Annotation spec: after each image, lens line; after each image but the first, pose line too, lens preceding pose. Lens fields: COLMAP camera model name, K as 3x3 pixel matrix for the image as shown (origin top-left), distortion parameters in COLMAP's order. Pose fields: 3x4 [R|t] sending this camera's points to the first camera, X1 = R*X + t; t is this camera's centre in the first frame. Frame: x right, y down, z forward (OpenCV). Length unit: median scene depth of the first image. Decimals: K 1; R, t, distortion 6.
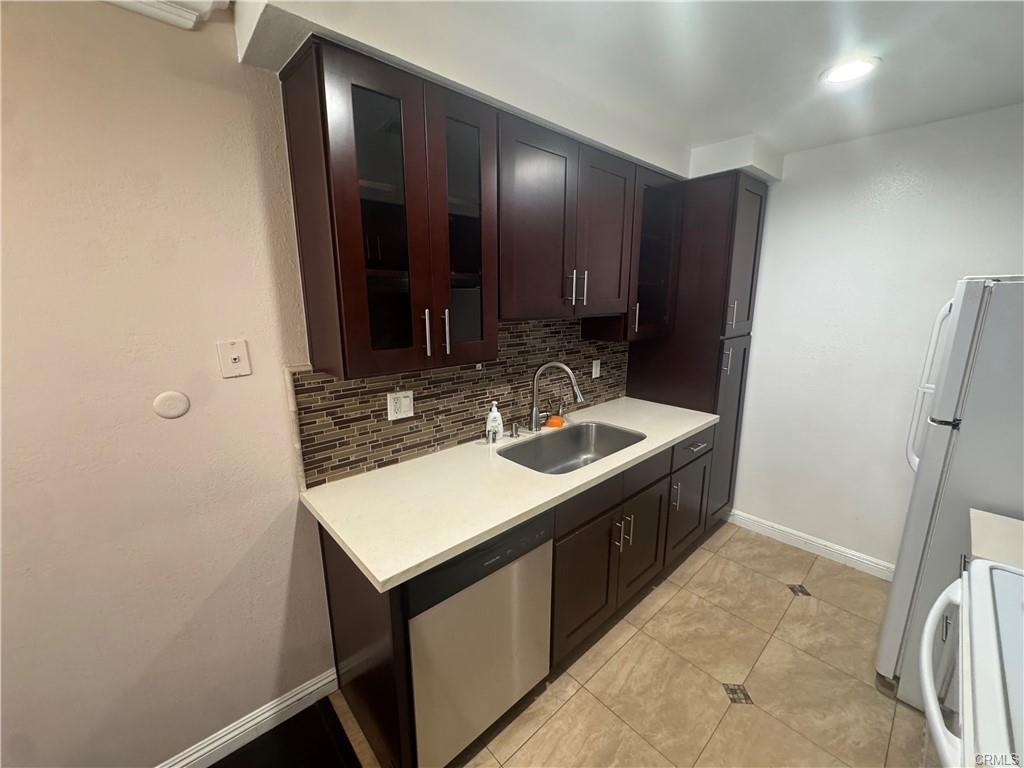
lens RADIAL K [[405.7, 0, 514.7], [0, 405.7, 383.3], [0, 0, 1]] dist [-0.000464, -0.000129]
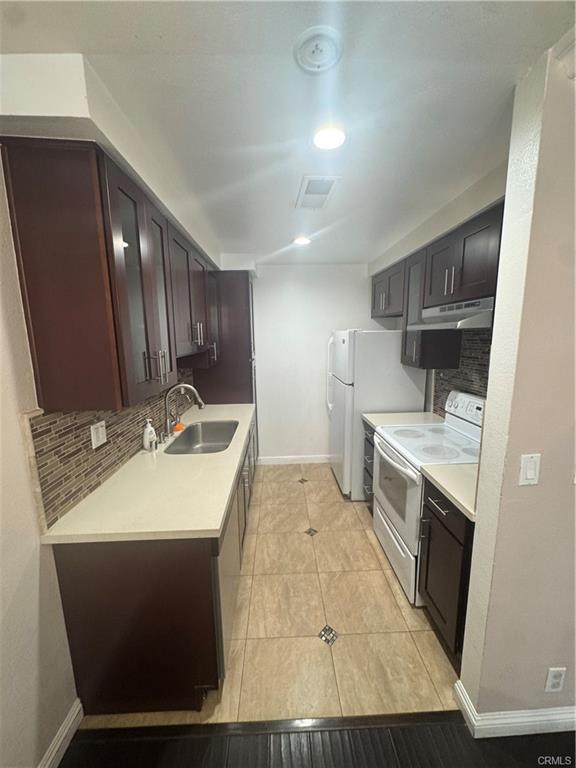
lens RADIAL K [[304.3, 0, 284.5], [0, 304.3, 383.2], [0, 0, 1]] dist [-0.000464, -0.000129]
pose [[0.652690, -0.125208, 0.747207, -0.577910], [0.169485, 0.985385, 0.017074, -0.015385], [-0.738424, 0.115496, 0.664372, 0.002515]]
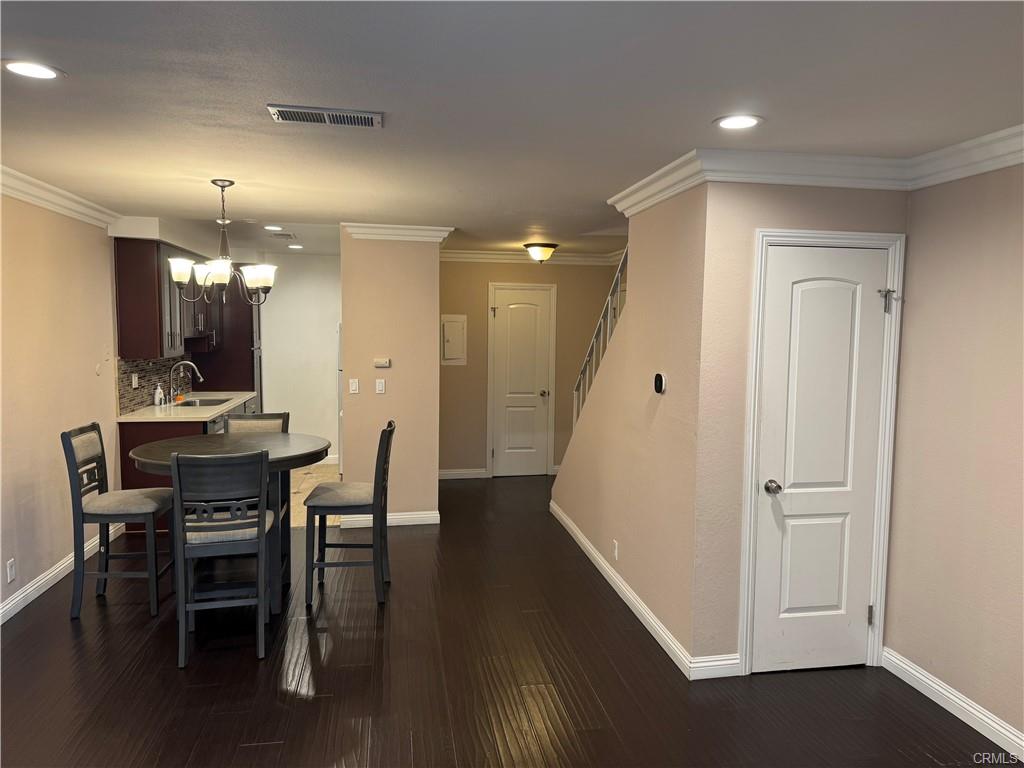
lens RADIAL K [[719.9, 0, 515.0], [0, 719.9, 382.8], [0, 0, 1]] dist [0.000274, -0.000182]
pose [[0.528260, -0.051238, 0.847535, -2.271131], [0.159443, 0.986407, -0.039746, 0.497956], [-0.833978, 0.156130, 0.529249, -2.365419]]
